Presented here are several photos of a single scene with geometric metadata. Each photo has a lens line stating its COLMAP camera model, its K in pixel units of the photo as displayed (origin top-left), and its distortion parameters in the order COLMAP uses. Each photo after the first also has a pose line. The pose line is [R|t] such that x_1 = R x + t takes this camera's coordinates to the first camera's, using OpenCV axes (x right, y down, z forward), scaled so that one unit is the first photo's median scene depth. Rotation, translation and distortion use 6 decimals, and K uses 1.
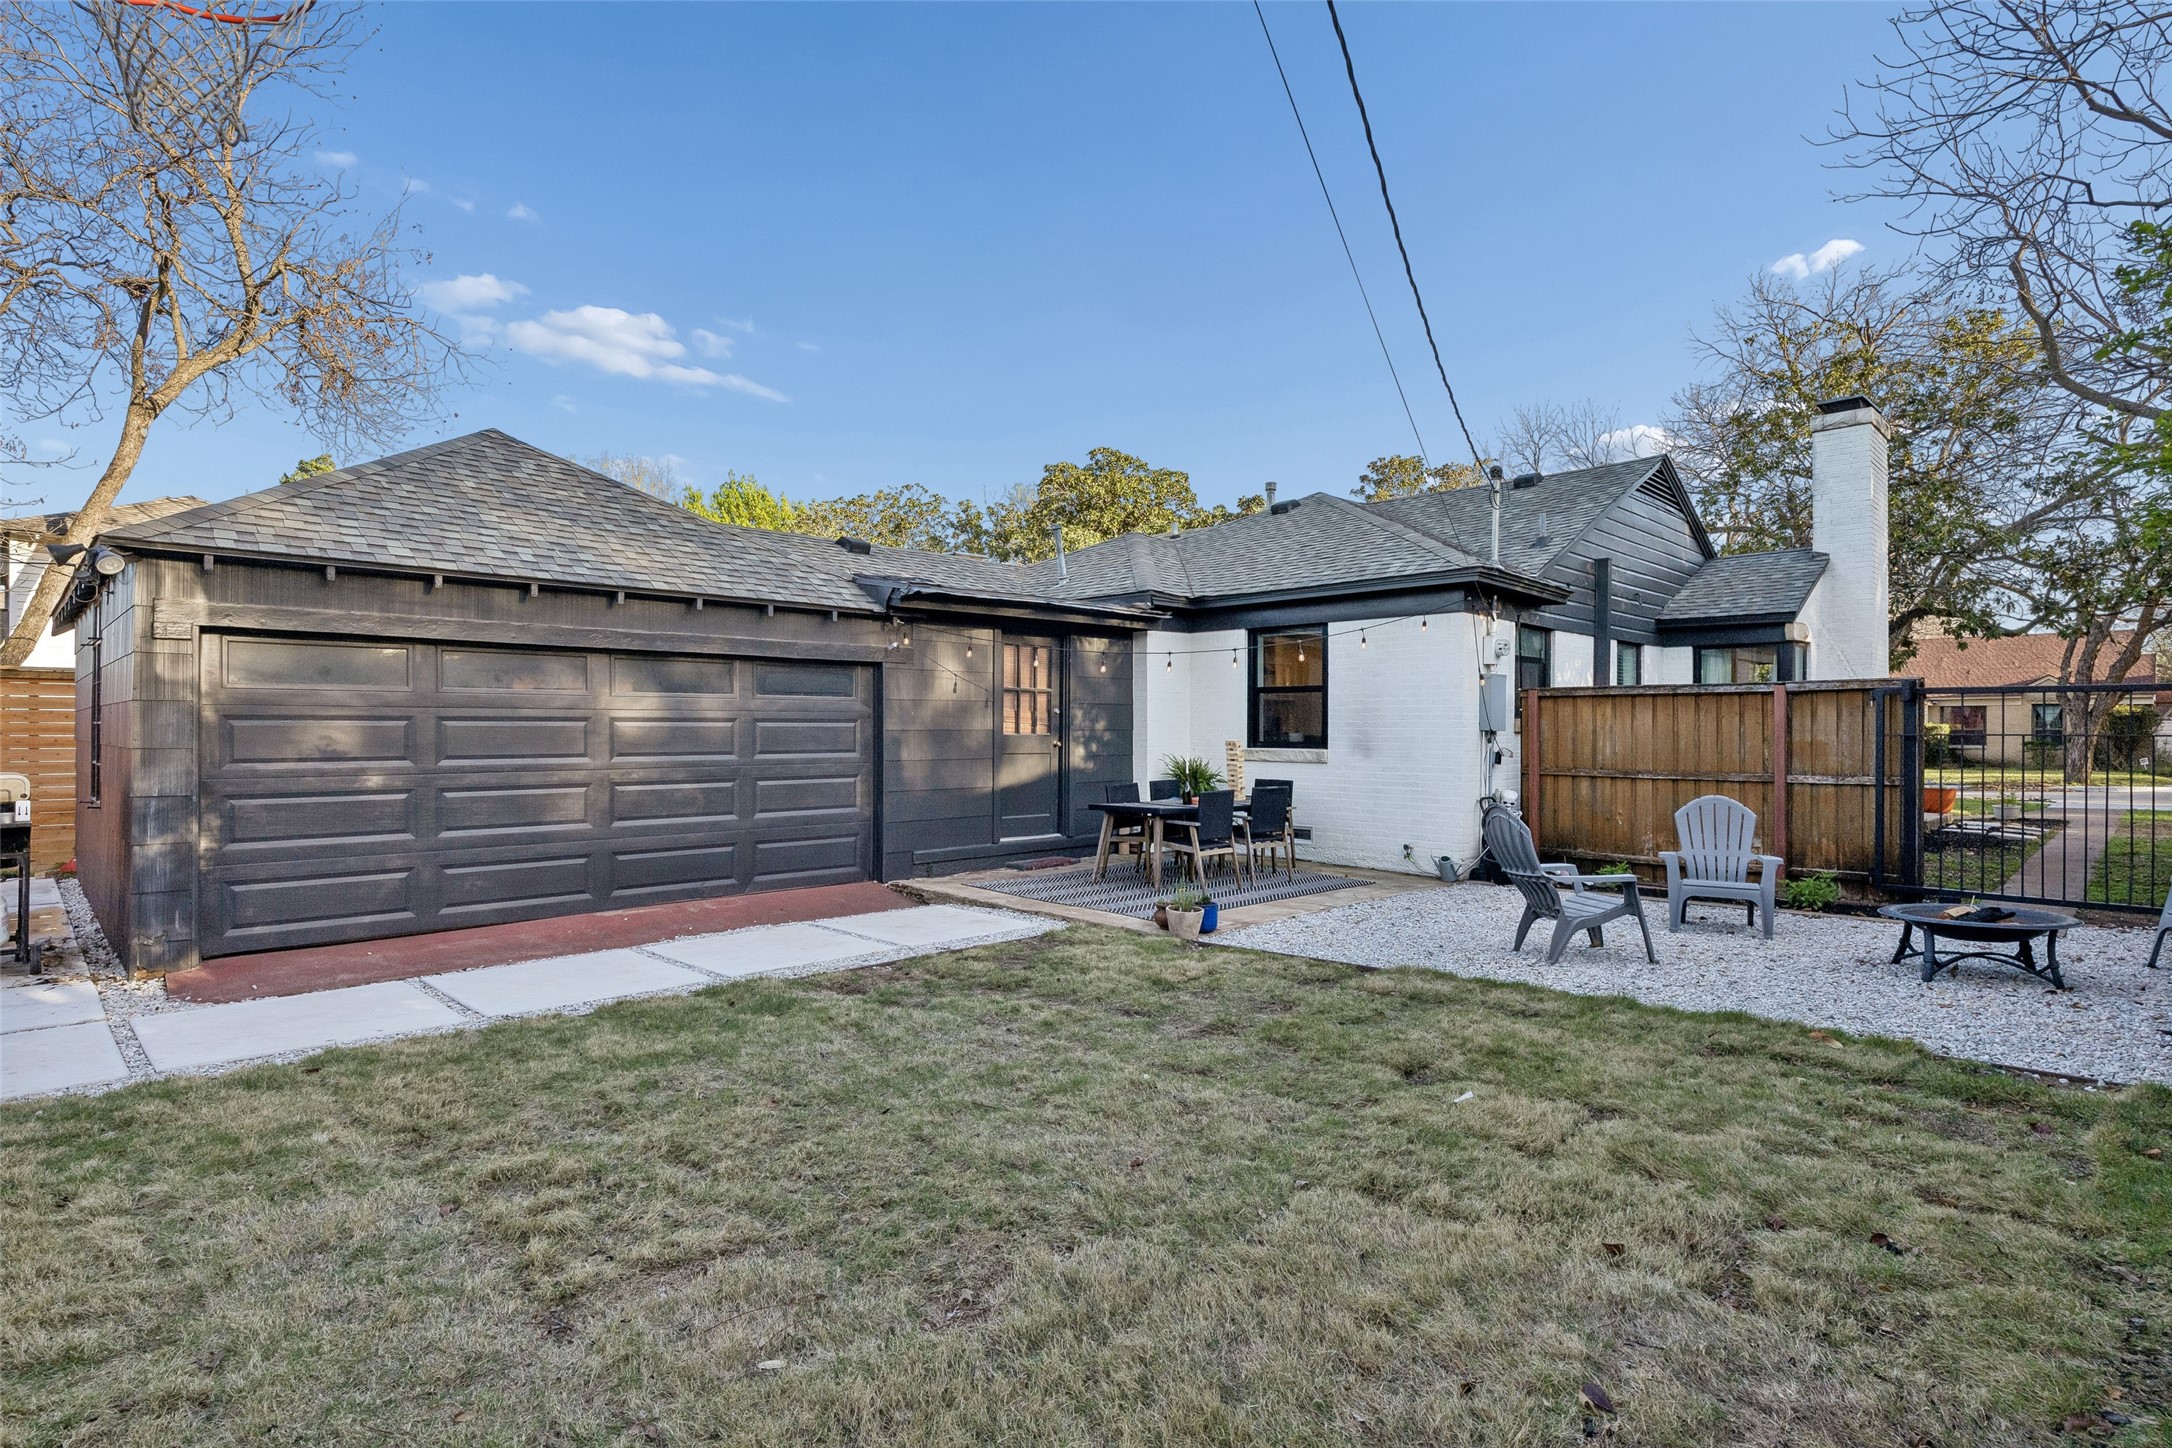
lens RADIAL K [[1119.1, 0, 1081.7], [0, 1119.1, 730.4], [0, 0, 1]] dist [-0.004595, -0.001577]
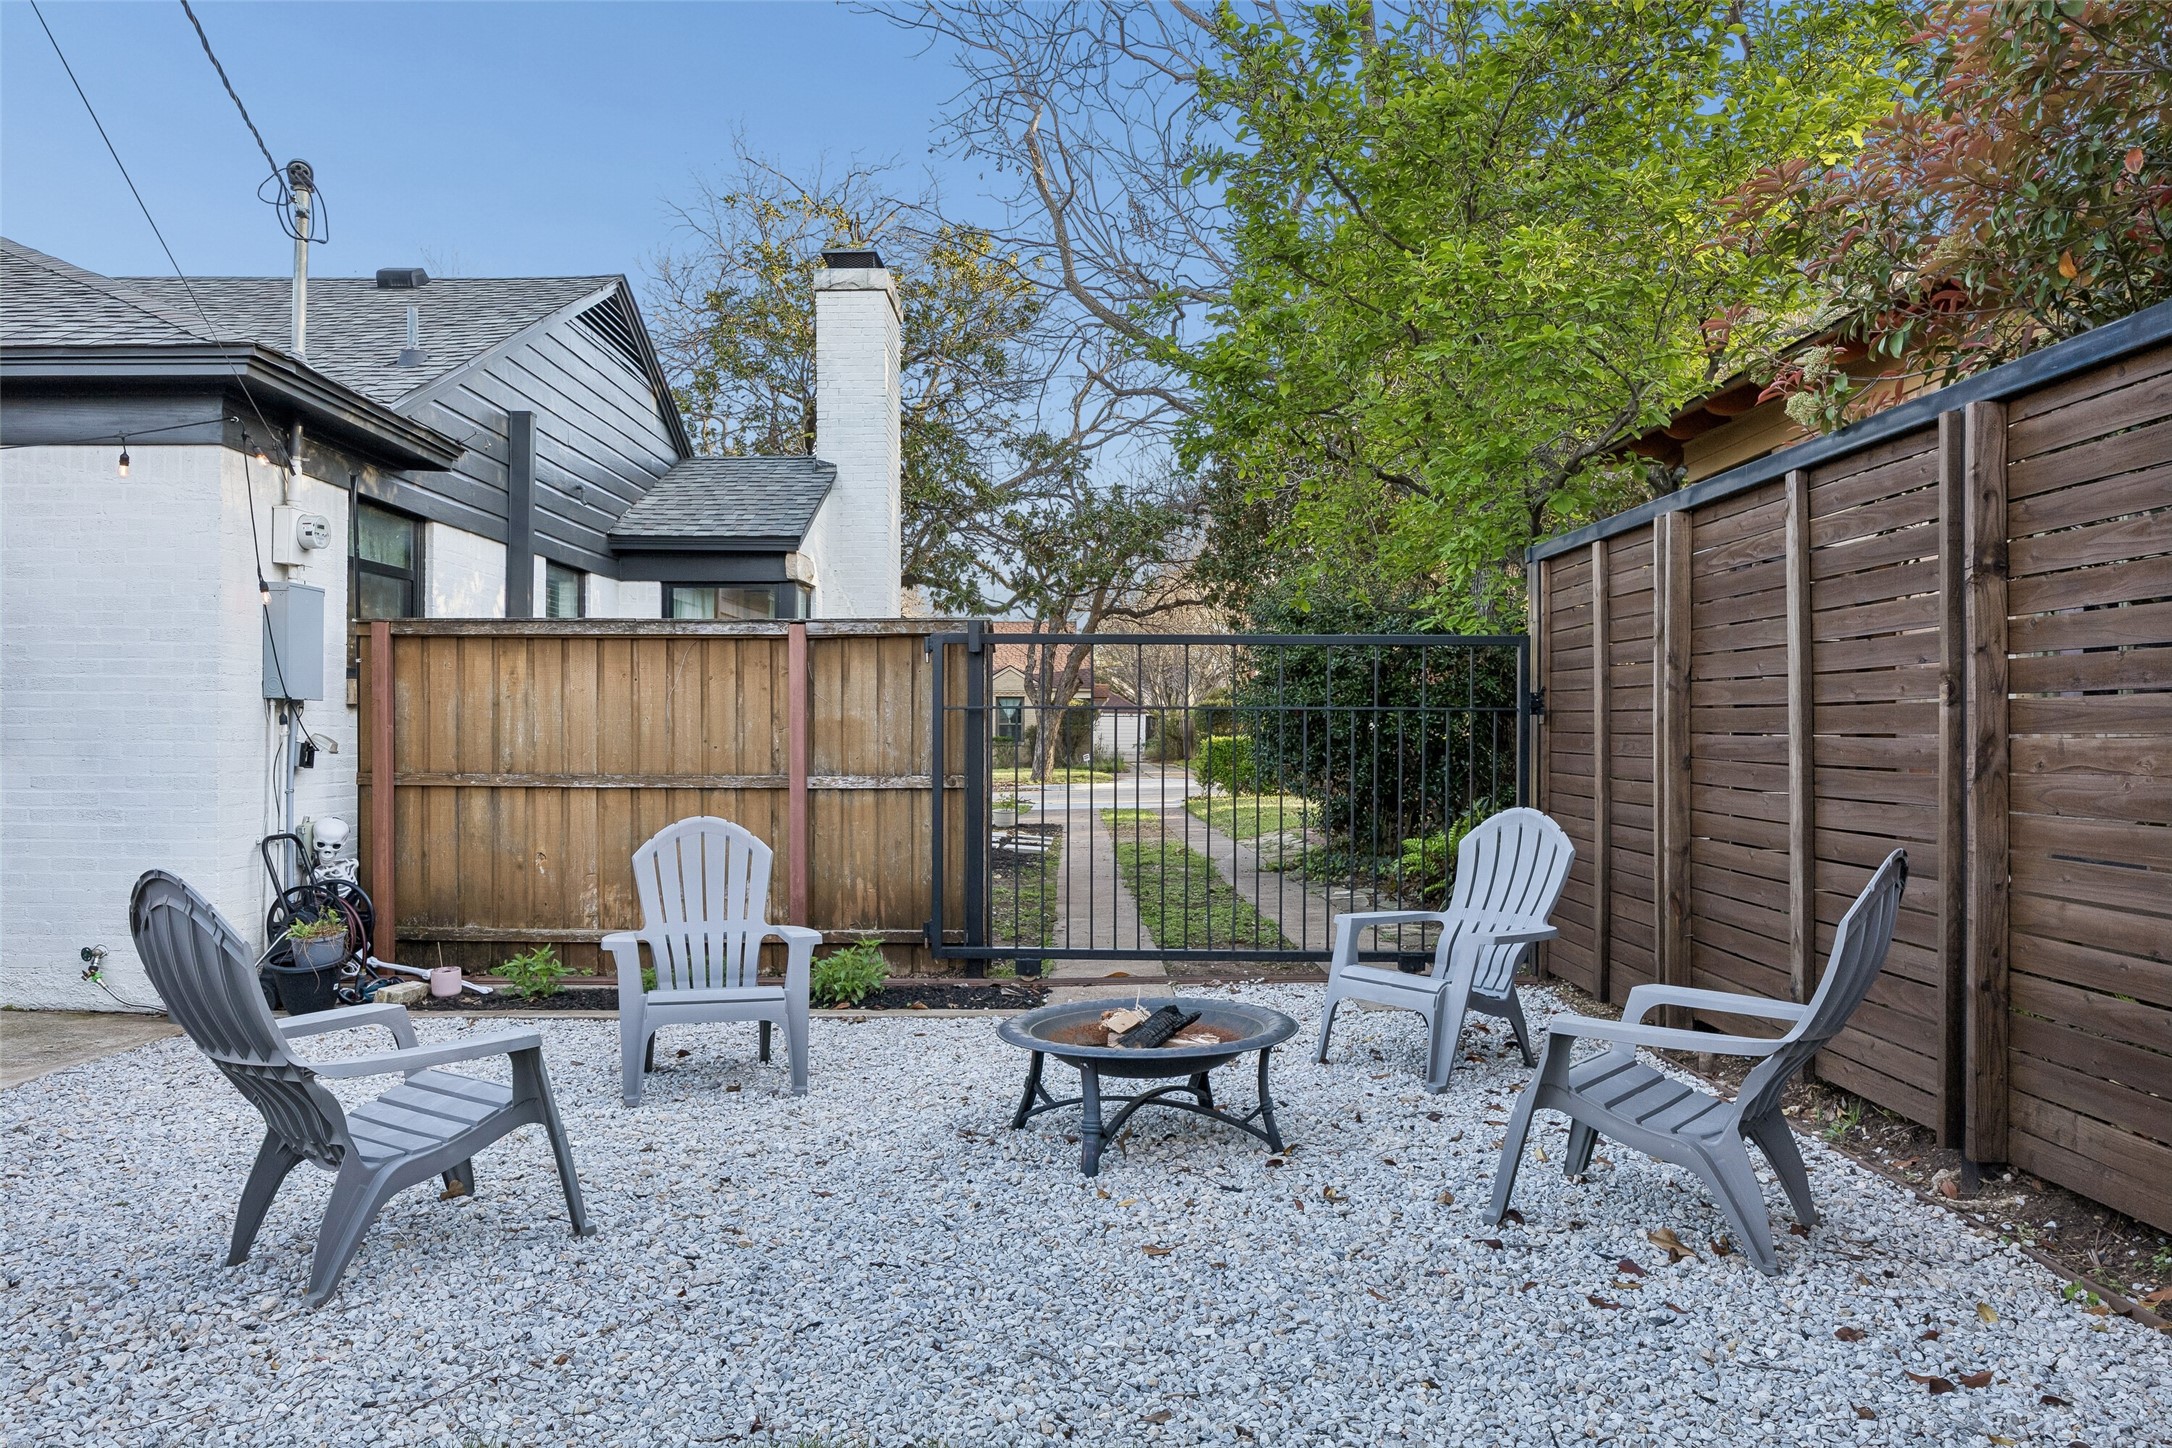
lens RADIAL K [[1560.1, 0, 1083.1], [0, 1560.1, 726.3], [0, 0, 1]] dist [-0.008362, 0.004684]
pose [[0.720498, 0.000260, 0.693457, 0.143541], [-0.000001, 1.000000, -0.000374, 0.012225], [-0.693457, 0.000269, 0.720498, 0.266895]]
